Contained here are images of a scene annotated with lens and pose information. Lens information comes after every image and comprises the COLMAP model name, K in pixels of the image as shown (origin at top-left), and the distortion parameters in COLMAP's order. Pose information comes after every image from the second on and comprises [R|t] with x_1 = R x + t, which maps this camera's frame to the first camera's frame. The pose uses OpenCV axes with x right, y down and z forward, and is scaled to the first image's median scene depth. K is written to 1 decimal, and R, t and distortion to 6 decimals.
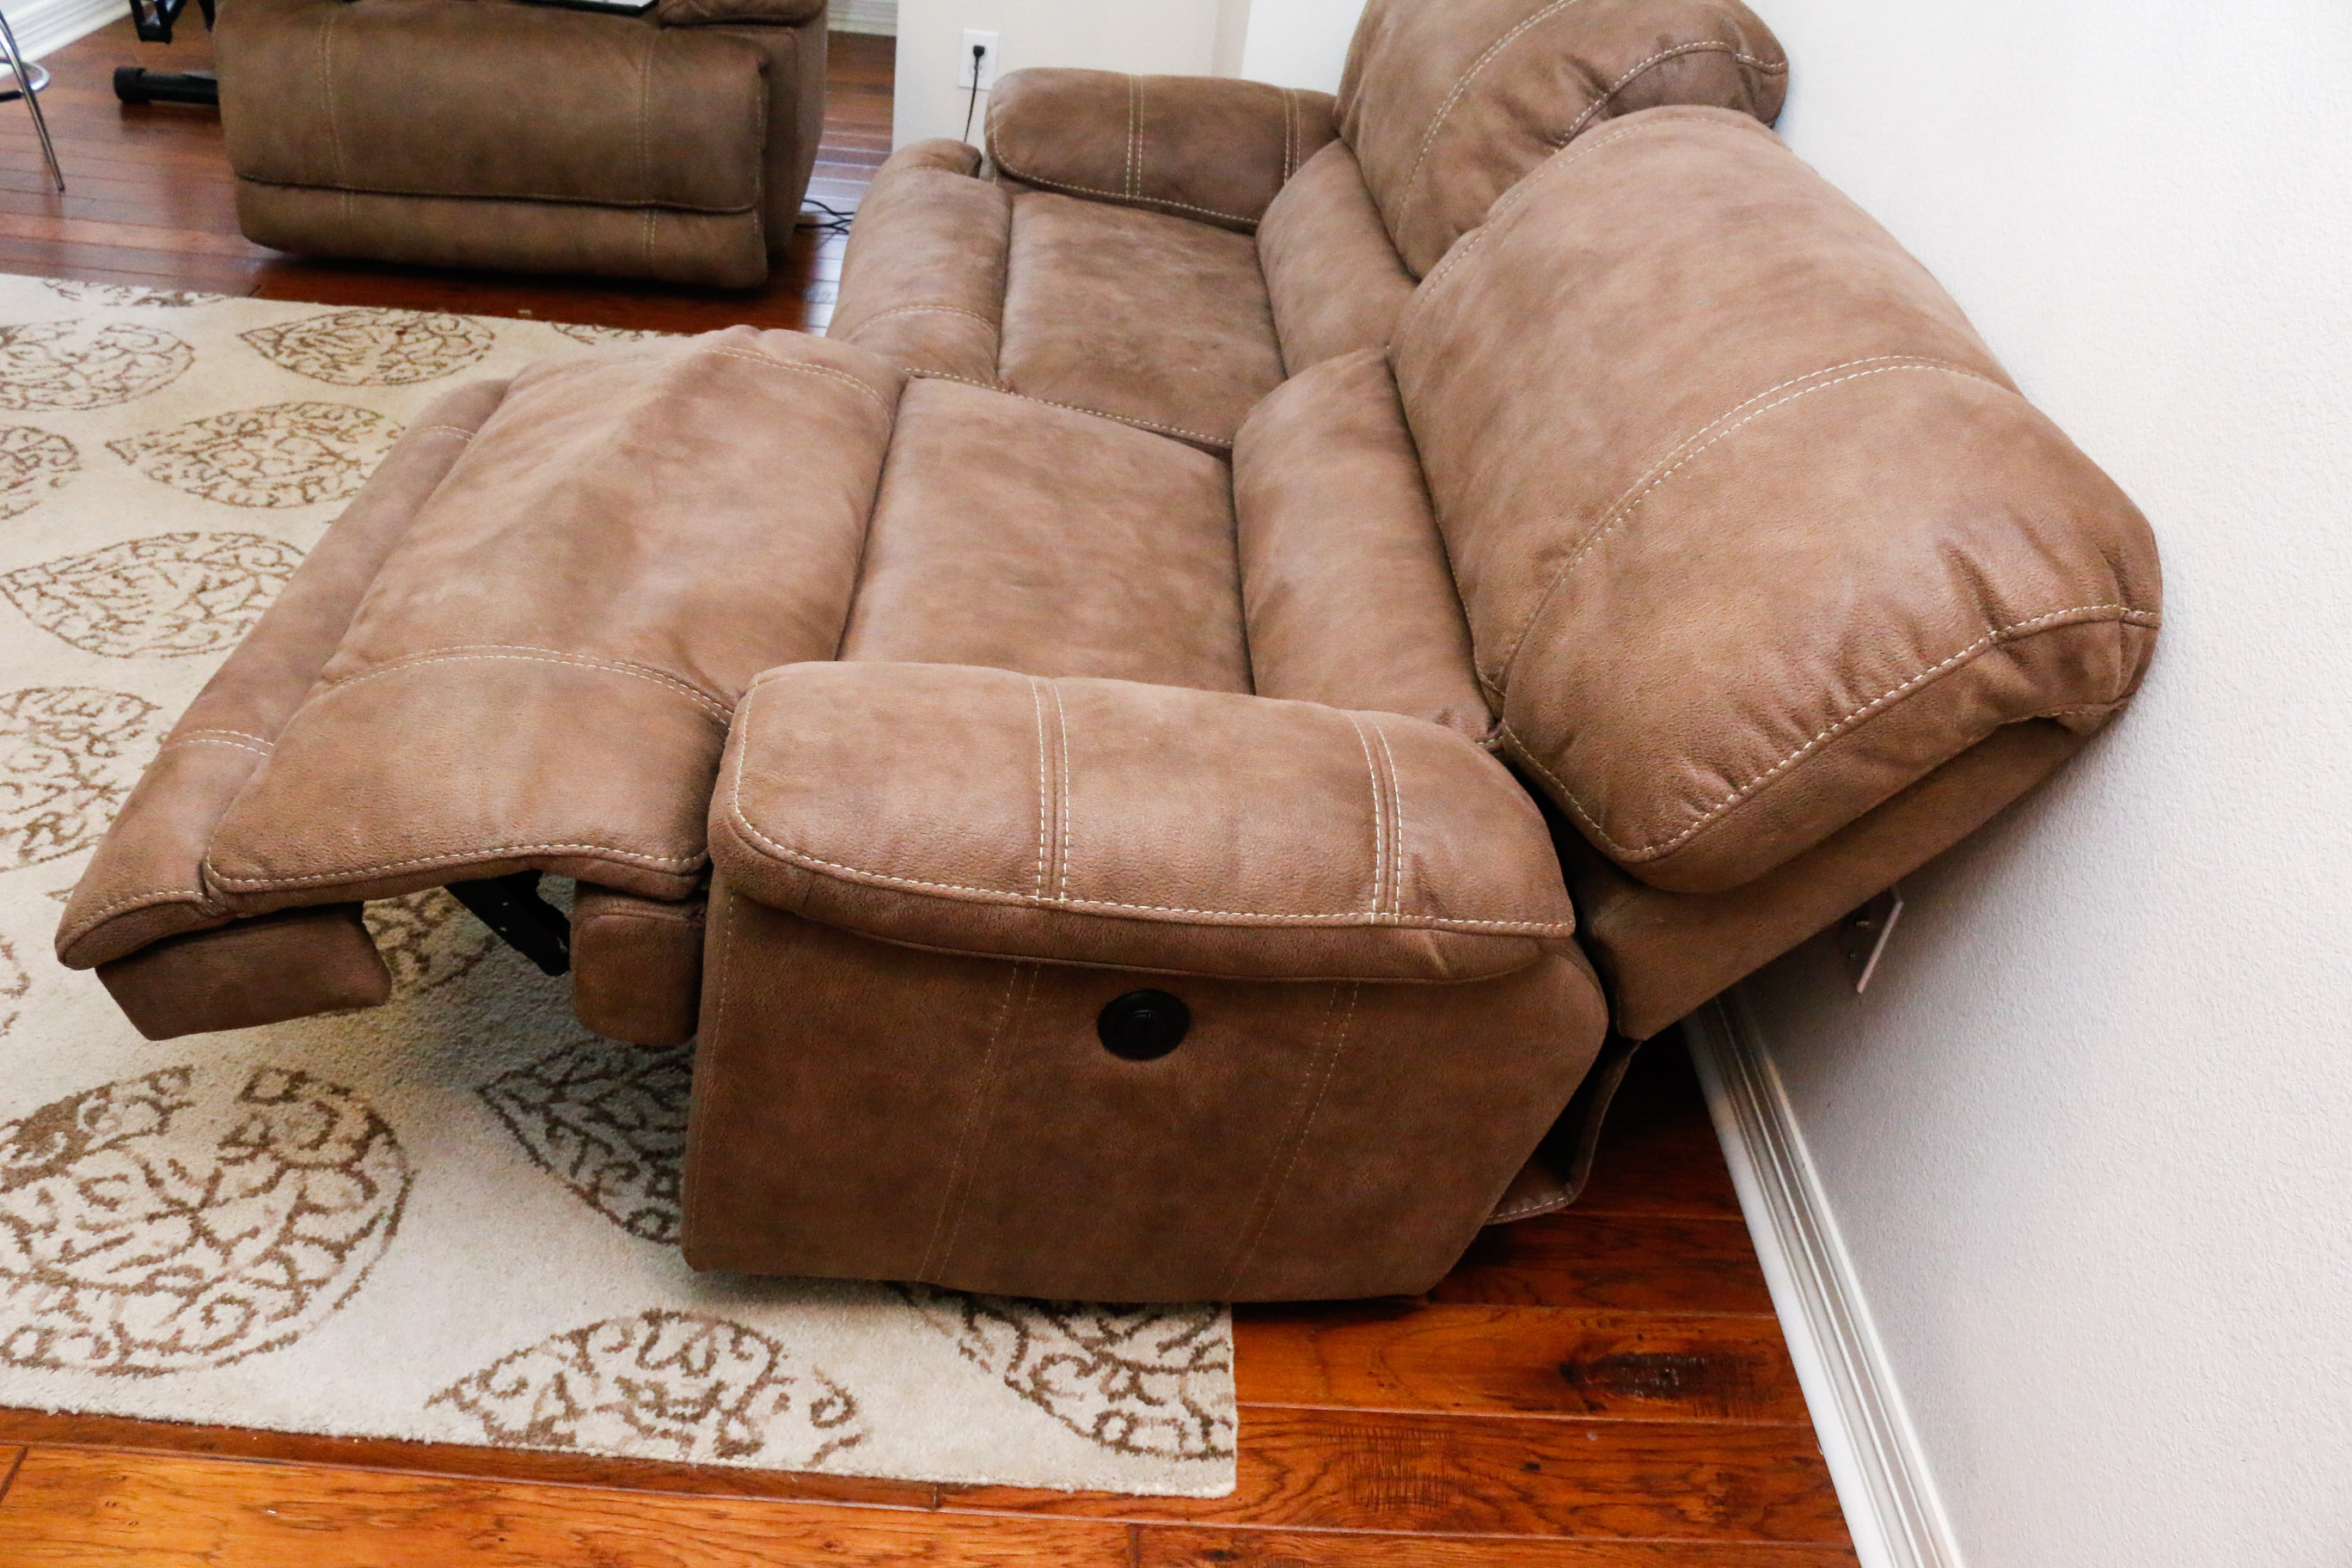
lens RADIAL K [[1949.7, 0, 1175.9], [0, 1949.7, 783.5], [0, 0, 1]] dist [-0.062840, 0.000149]
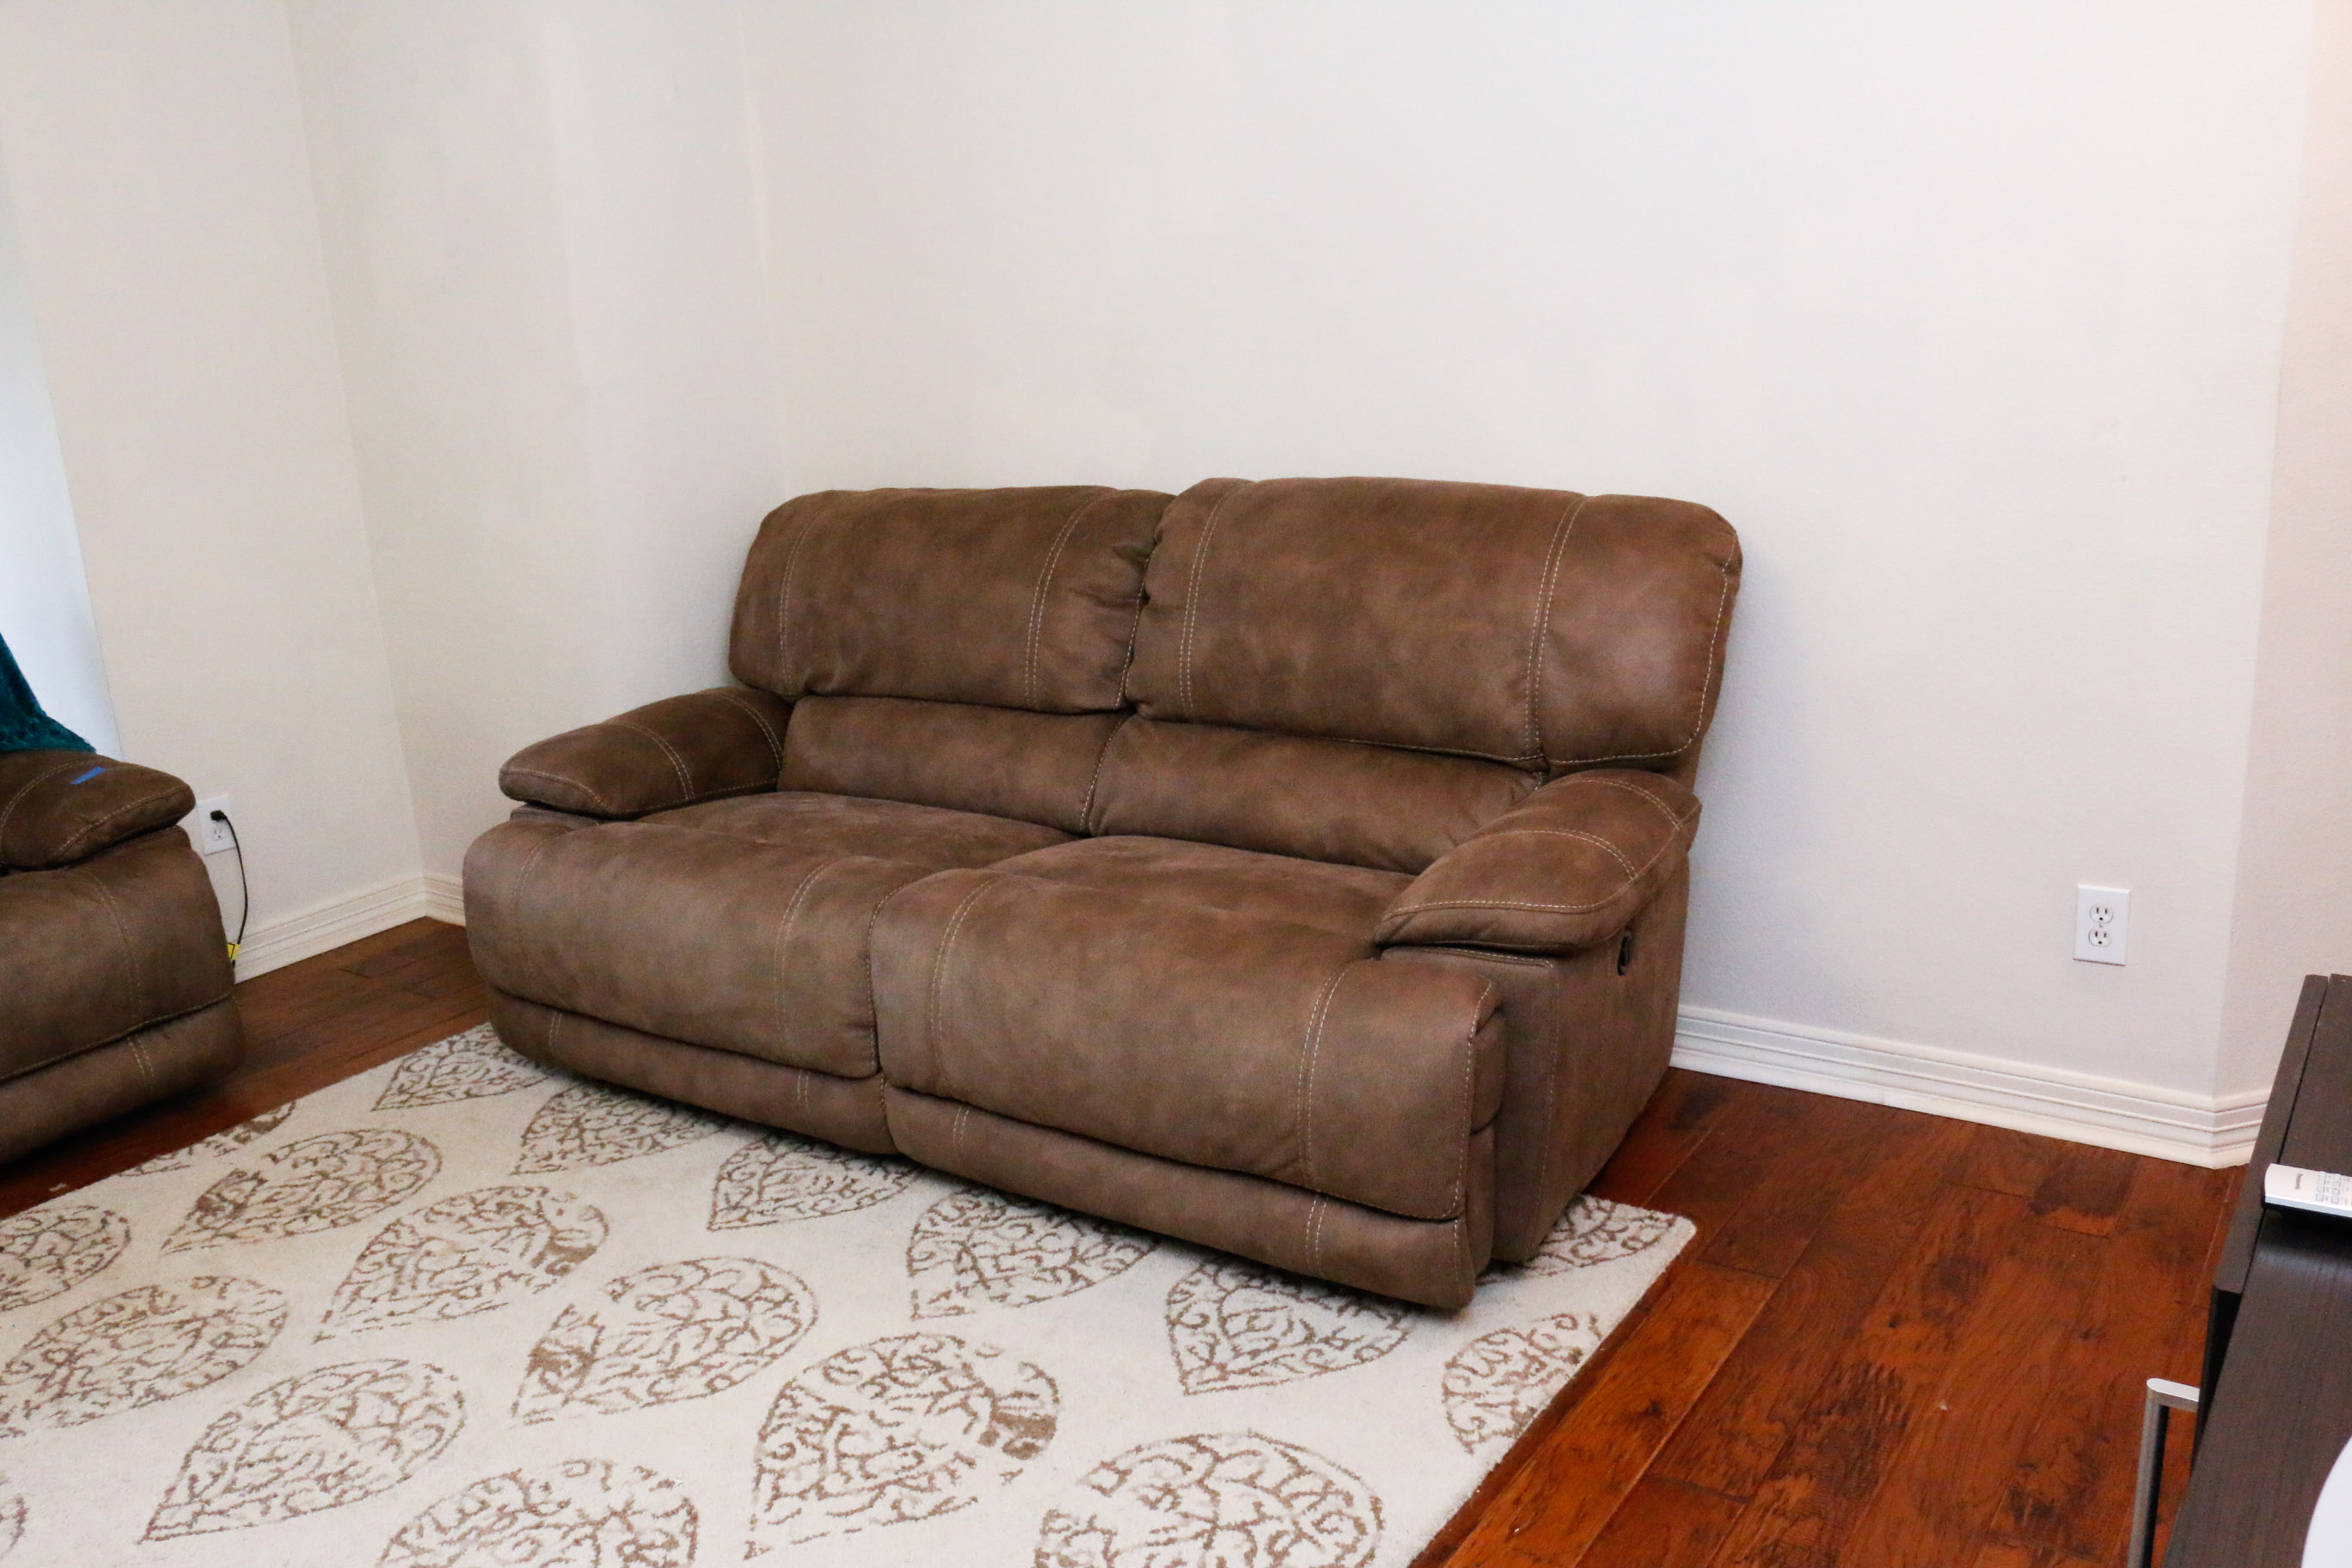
lens RADIAL K [[1949.7, 0, 1177.6], [0, 1949.7, 783.0], [0, 0, 1]] dist [-0.062840, 0.000149]
pose [[0.556140, -0.331248, 0.762222, -1.363785], [0.548480, 0.835337, -0.037166, -0.157297], [-0.624402, 0.438733, 0.646247, -0.027900]]
